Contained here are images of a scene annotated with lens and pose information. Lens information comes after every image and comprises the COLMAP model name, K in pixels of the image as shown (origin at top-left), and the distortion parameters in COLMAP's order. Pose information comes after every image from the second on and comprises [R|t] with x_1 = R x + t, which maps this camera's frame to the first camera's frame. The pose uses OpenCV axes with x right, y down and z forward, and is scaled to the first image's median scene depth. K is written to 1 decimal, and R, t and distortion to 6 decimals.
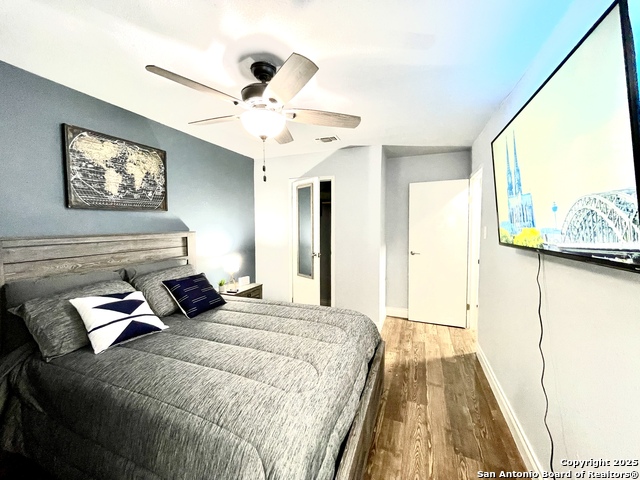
lens RADIAL K [[261.6, 0, 318.8], [0, 261.6, 238.7], [0, 0, 1]] dist [0.002222, -0.000426]
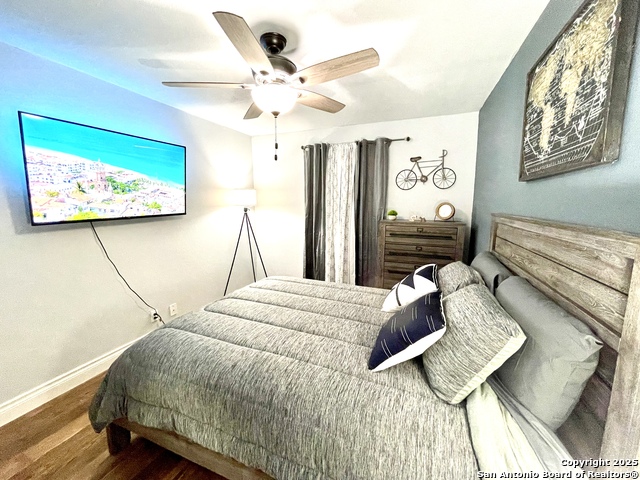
lens RADIAL K [[261.6, 0, 317.5], [0, 261.6, 240.4], [0, 0, 1]] dist [0.002222, -0.000426]
pose [[-0.999890, -0.000298, 0.014833, -0.281512], [0.002657, 0.980033, 0.198817, -0.086455], [-0.014596, 0.198835, -0.979924, 1.537001]]
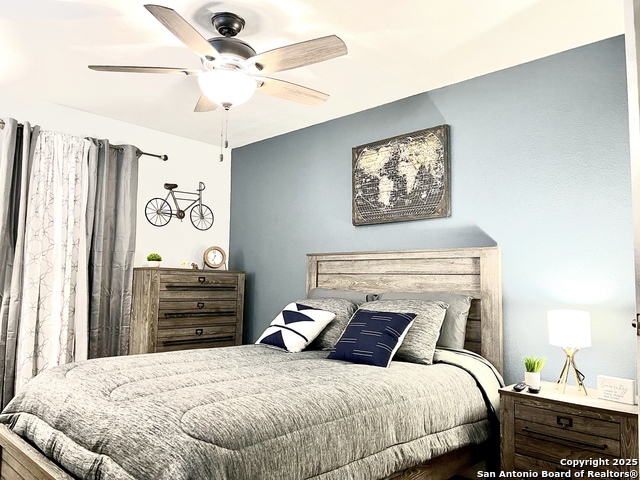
lens RADIAL K [[485.8, 0, 322.4], [0, 485.8, 239.4], [0, 0, 1]] dist [0.036956, -0.039666]
pose [[-0.388469, -0.086943, -0.917351, 0.708558], [-0.067578, 0.995546, -0.065737, 0.057747], [0.918981, 0.036456, -0.392614, 1.372135]]
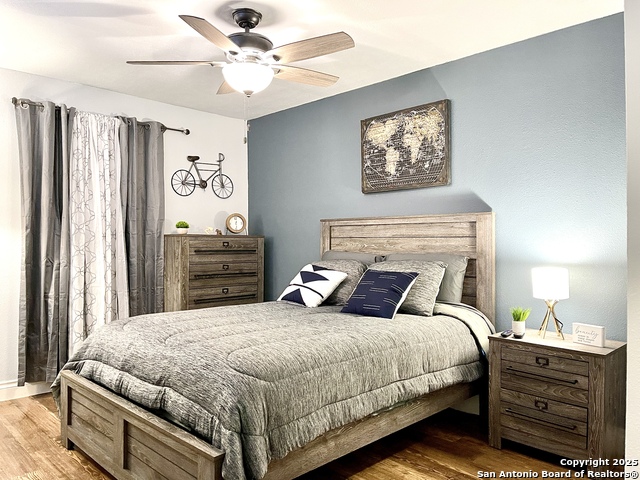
lens RADIAL K [[485.8, 0, 320.9], [0, 485.8, 240.4], [0, 0, 1]] dist [0.036956, -0.039666]
pose [[-0.413940, 0.000702, -0.910304, 0.858981], [-0.049894, 0.998479, 0.023458, 0.036370], [0.908936, 0.055129, -0.413275, 1.431201]]
